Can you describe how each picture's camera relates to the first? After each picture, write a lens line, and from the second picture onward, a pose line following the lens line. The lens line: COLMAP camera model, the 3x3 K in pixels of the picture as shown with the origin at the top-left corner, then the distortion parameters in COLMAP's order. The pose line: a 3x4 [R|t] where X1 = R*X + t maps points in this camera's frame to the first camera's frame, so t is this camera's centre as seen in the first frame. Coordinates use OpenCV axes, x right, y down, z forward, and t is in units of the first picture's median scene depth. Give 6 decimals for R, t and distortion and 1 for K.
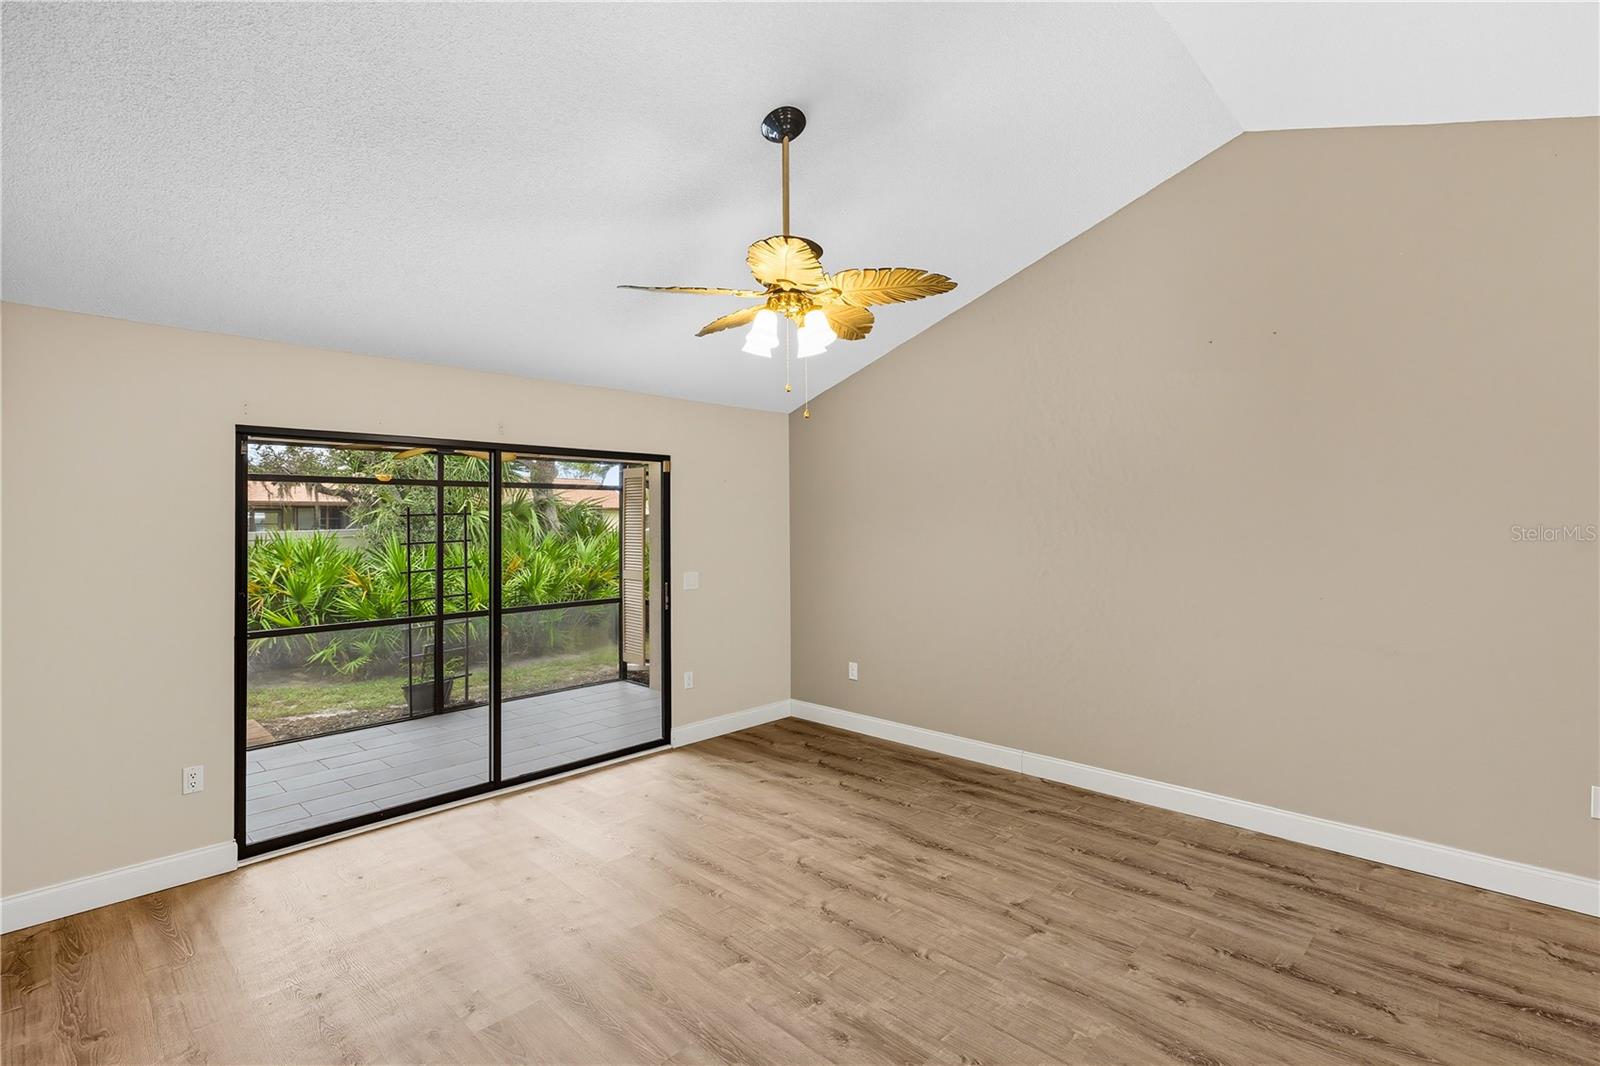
lens RADIAL K [[747.8, 0, 779.5], [0, 747.8, 521.2], [0, 0, 1]] dist [0.003922, 0.000480]
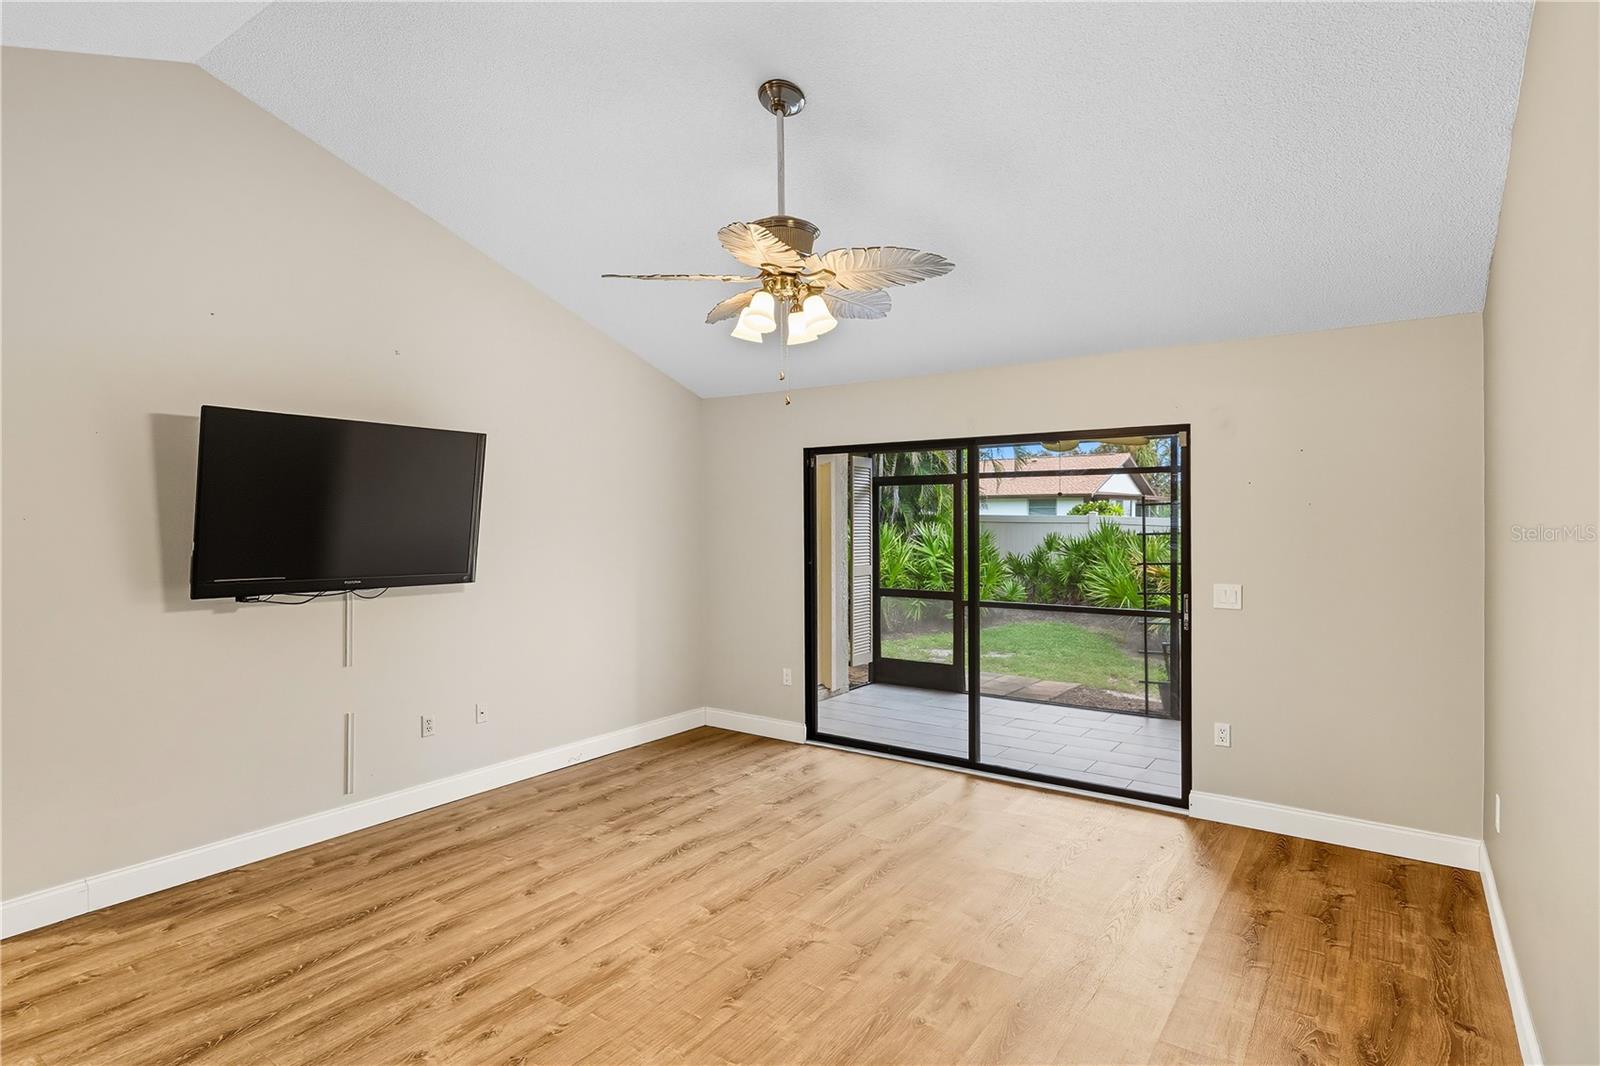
lens RADIAL K [[842.4, 0, 802.2], [0, 842.4, 514.5], [0, 0, 1]] dist [-0.001152, -0.000097]
pose [[0.155757, 0.005805, -0.987778, 0.755618], [0.003864, 0.999972, 0.006486, -0.005653], [0.987788, -0.004827, 0.155730, 0.591622]]
